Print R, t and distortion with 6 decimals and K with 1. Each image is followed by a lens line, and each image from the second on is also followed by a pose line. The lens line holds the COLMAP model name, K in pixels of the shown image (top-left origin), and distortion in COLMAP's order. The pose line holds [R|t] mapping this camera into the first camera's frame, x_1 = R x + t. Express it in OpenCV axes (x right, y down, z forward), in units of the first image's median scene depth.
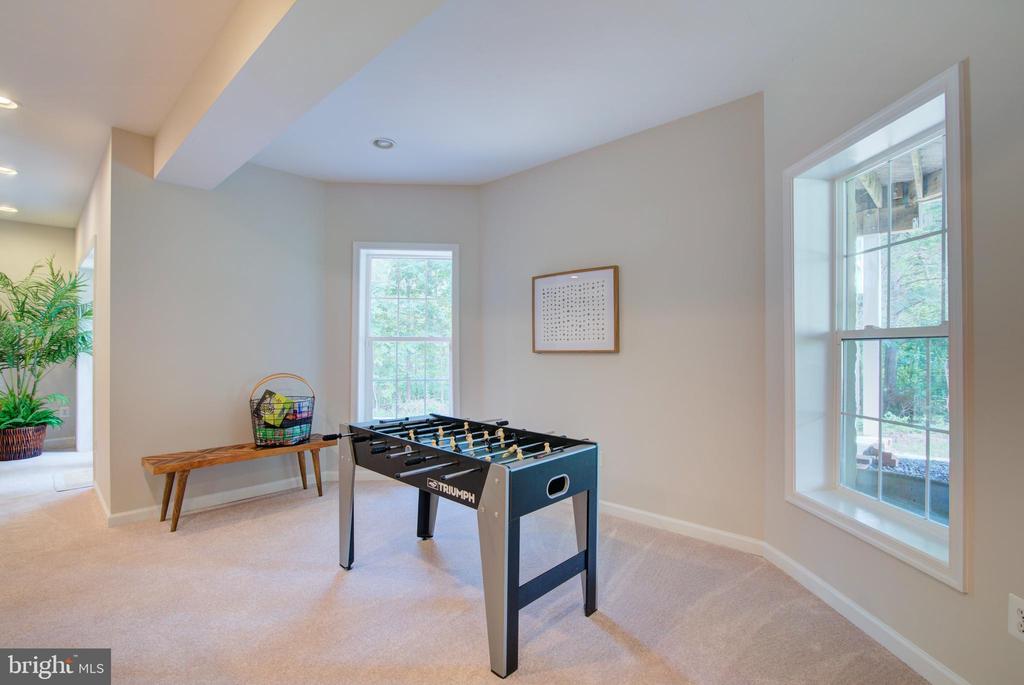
lens RADIAL K [[467.8, 0, 511.2], [0, 467.8, 344.9], [0, 0, 1]] dist [-0.021804, 0.002367]
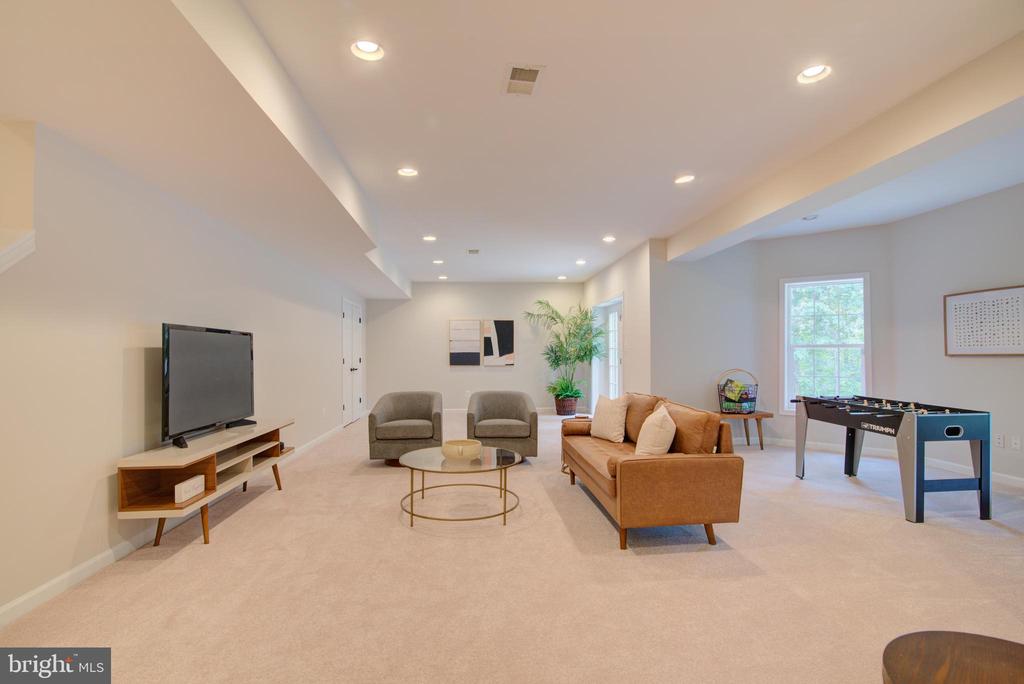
lens RADIAL K [[467.8, 0, 516.6], [0, 467.8, 346.0], [0, 0, 1]] dist [-0.021804, 0.002367]
pose [[0.740235, -0.014581, -0.672190, 0.025954], [0.009149, 0.999891, -0.011615, -0.006454], [0.672286, 0.002449, 0.740288, -0.723665]]
